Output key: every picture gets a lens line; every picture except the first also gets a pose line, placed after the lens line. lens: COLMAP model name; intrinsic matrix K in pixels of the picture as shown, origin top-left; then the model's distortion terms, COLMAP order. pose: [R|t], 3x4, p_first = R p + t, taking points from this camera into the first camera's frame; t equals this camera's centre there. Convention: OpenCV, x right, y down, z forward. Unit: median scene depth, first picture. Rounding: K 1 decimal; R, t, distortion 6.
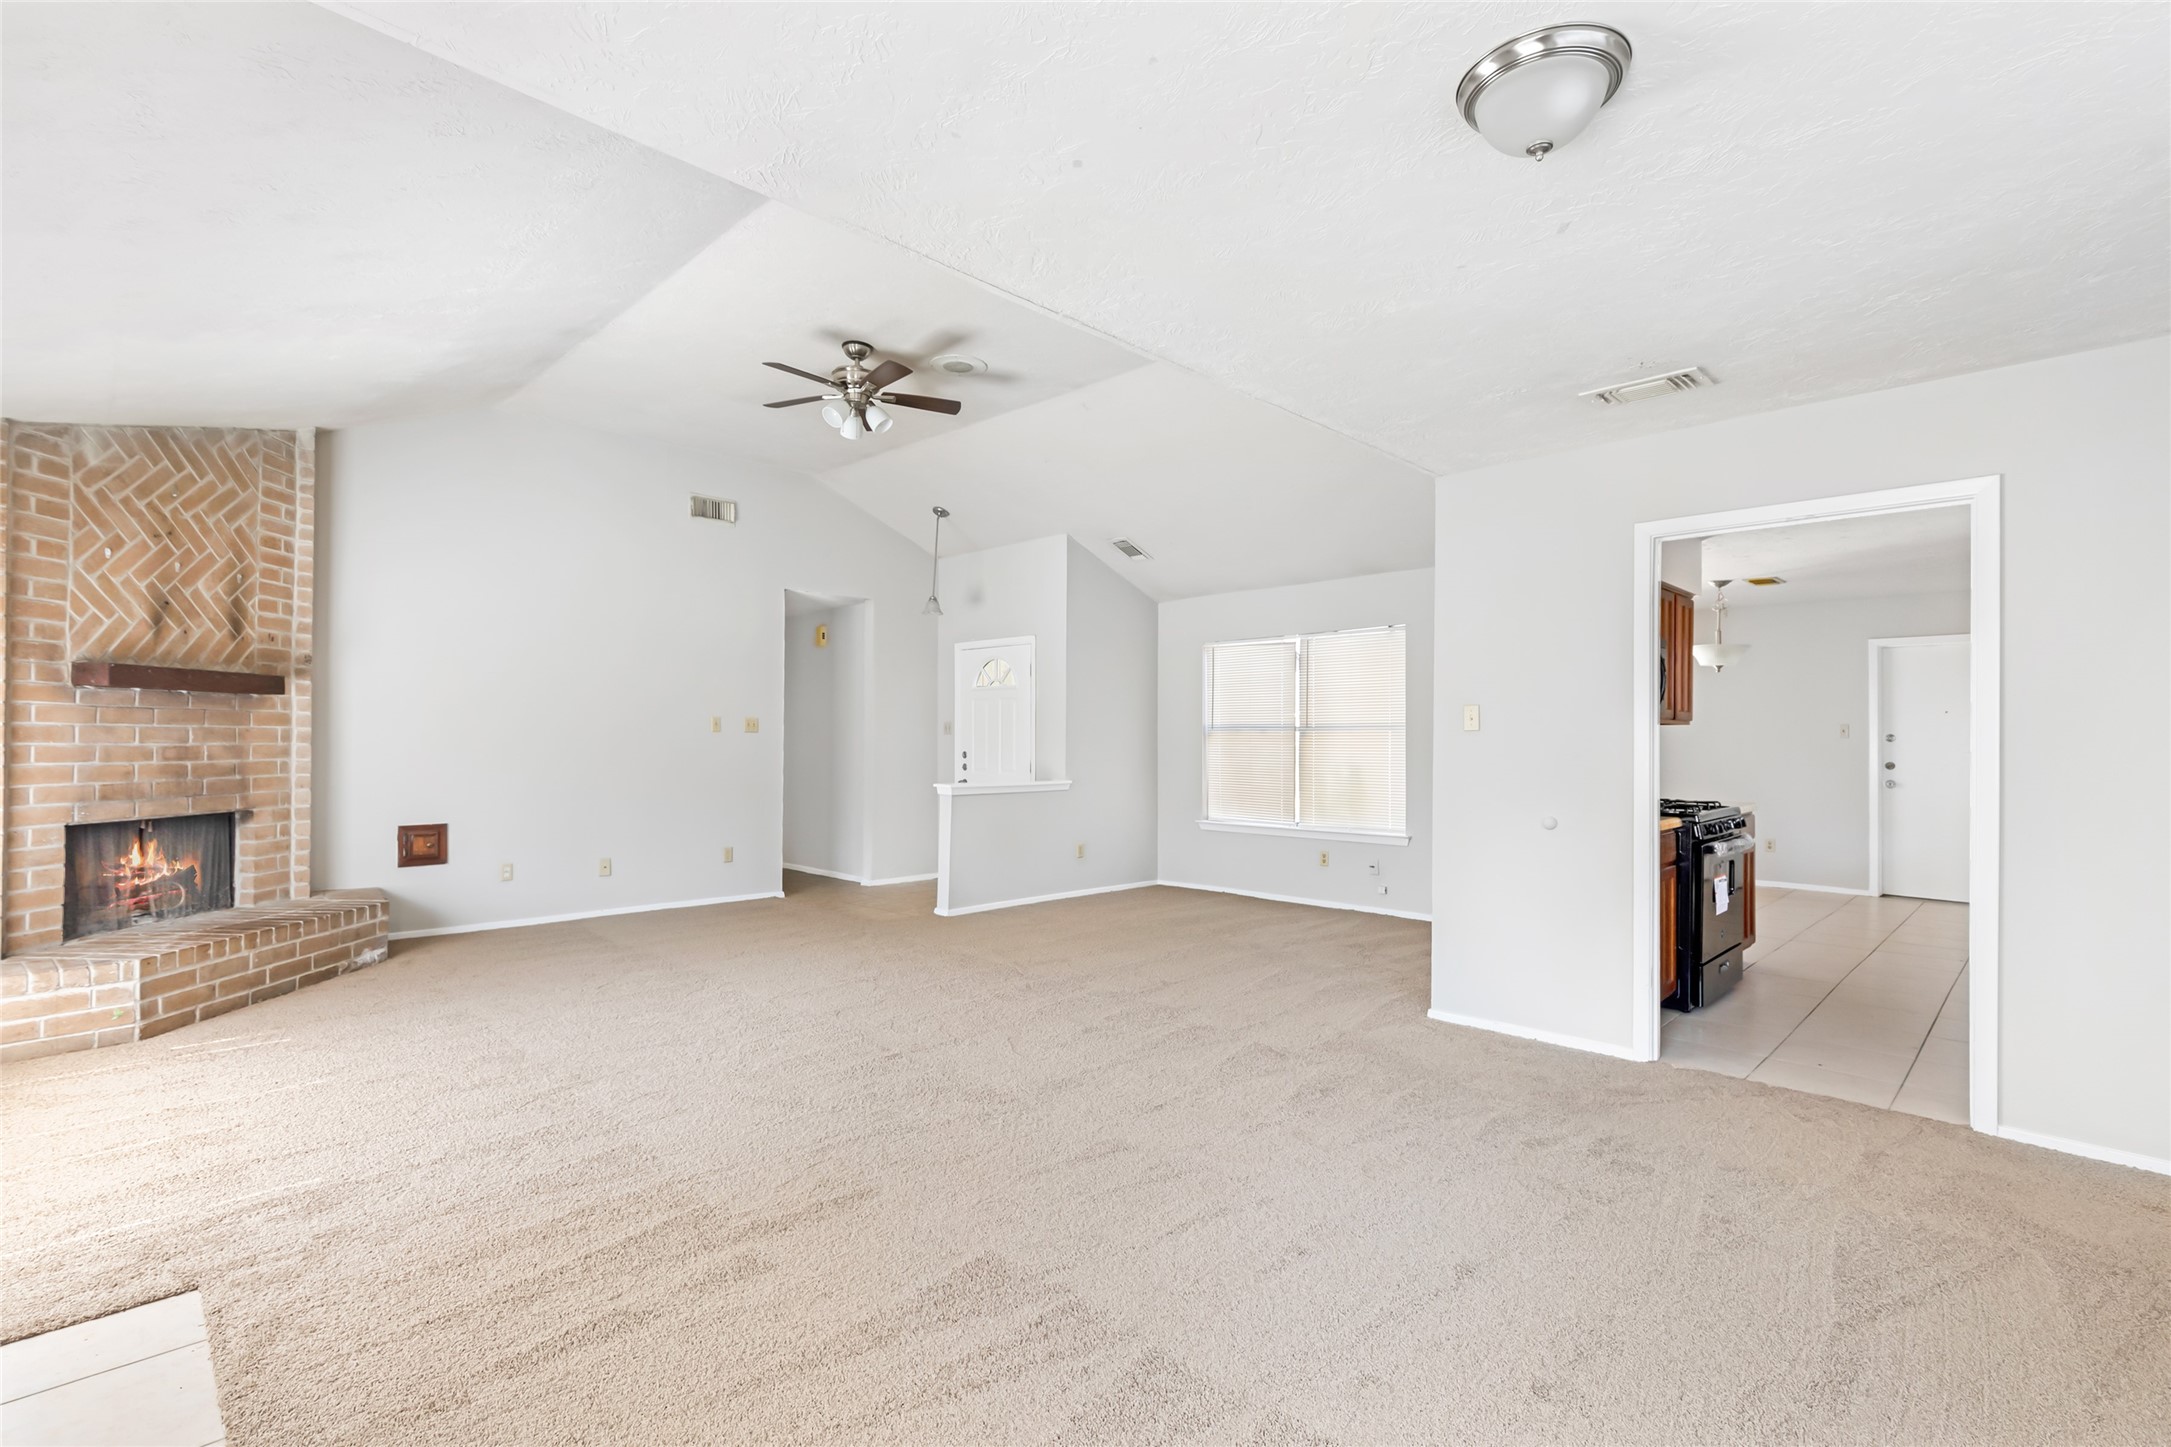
lens RADIAL K [[993.6, 0, 1094.6], [0, 993.6, 734.6], [0, 0, 1]] dist [0.007836, -0.000536]
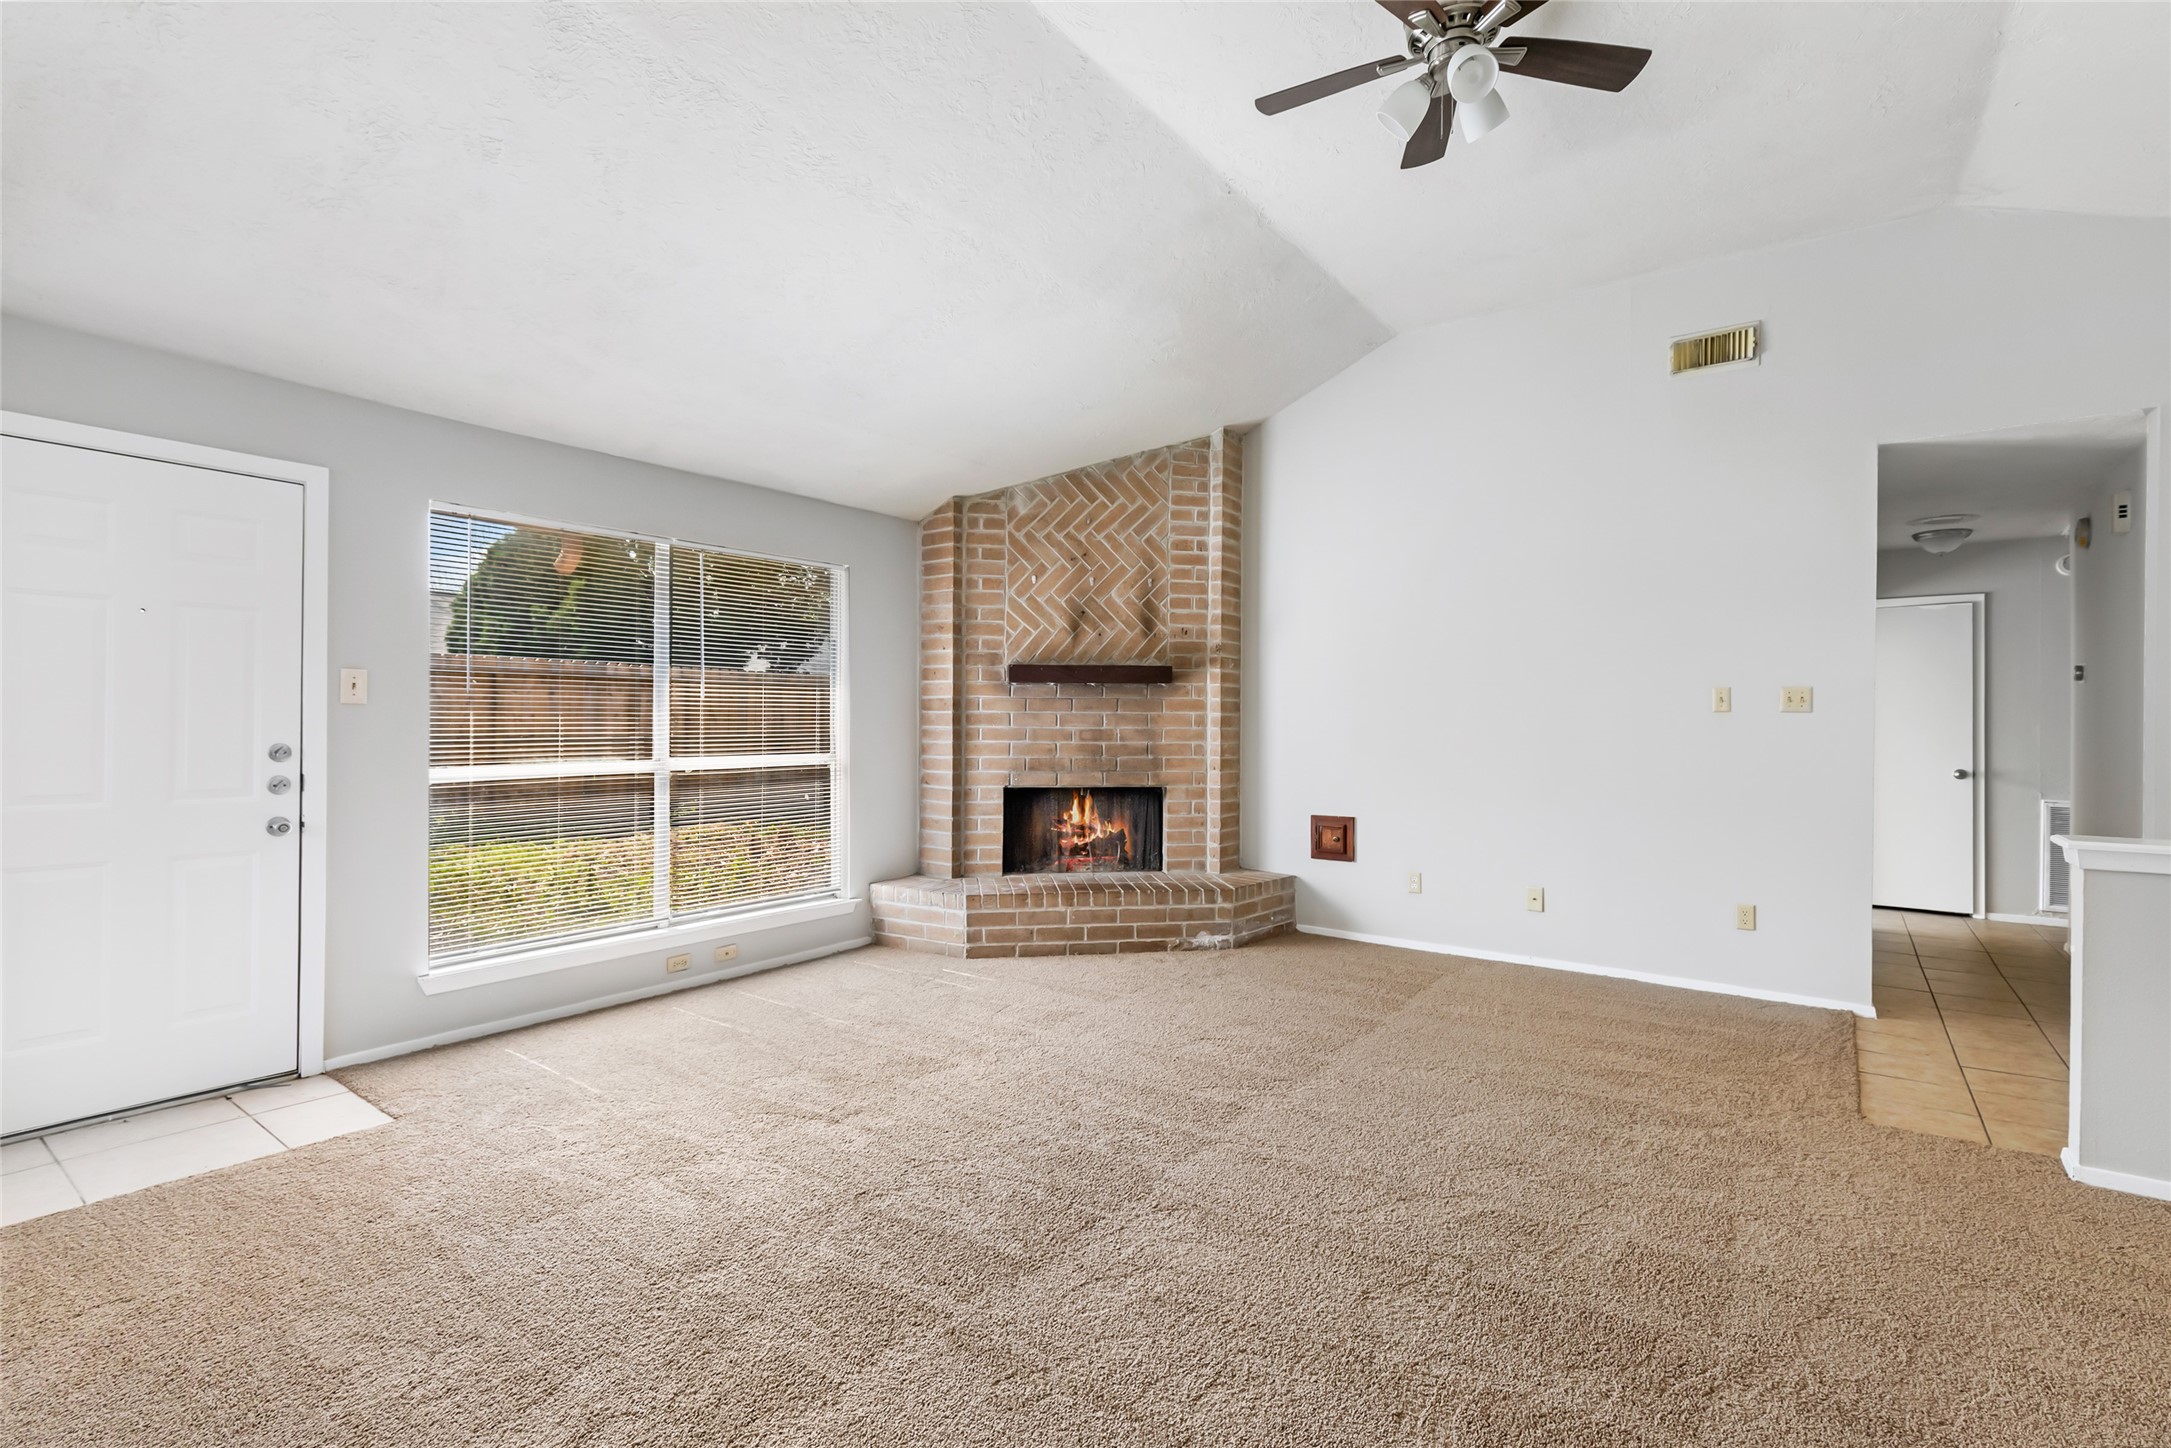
lens RADIAL K [[993.6, 0, 1066.0], [0, 993.6, 724.6], [0, 0, 1]] dist [0.007836, -0.000536]
pose [[0.129451, -0.004693, -0.991575, 0.254641], [0.002363, 0.999987, -0.004424, 0.010621], [0.991583, -0.001771, 0.129460, 0.761219]]
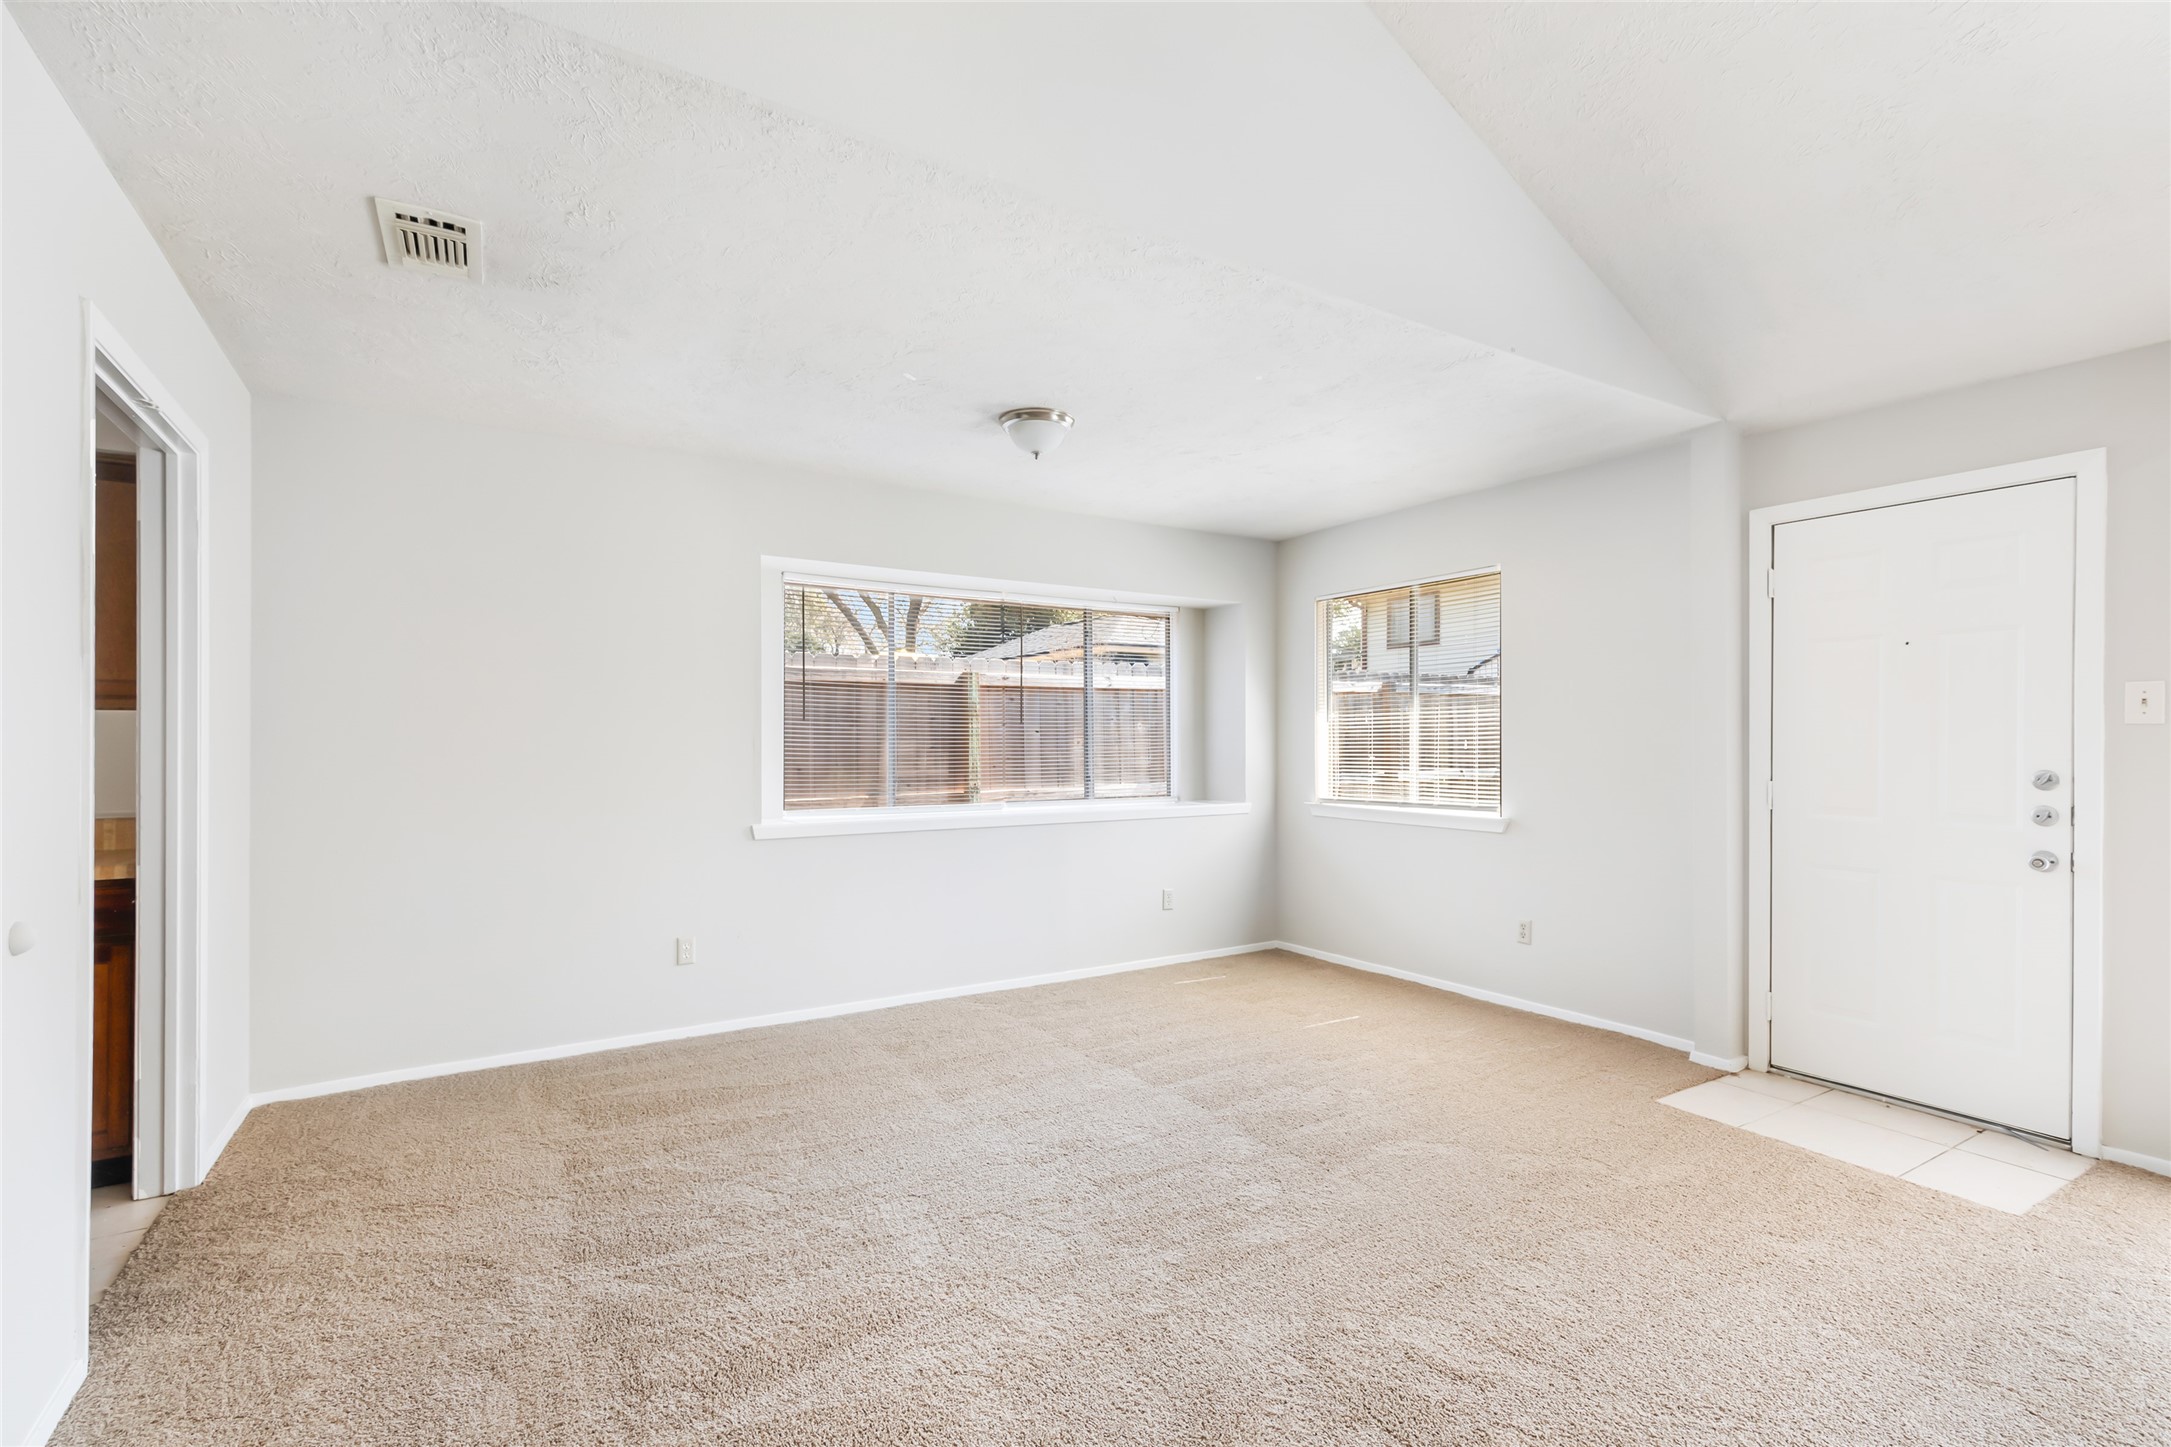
lens RADIAL K [[993.6, 0, 1100.4], [0, 993.6, 742.6], [0, 0, 1]] dist [0.007836, -0.000536]
pose [[-0.973748, -0.006089, 0.227548, -0.052594], [-0.007382, 0.999961, -0.004832, 0.009377], [-0.227510, -0.006384, -0.973755, 1.045314]]
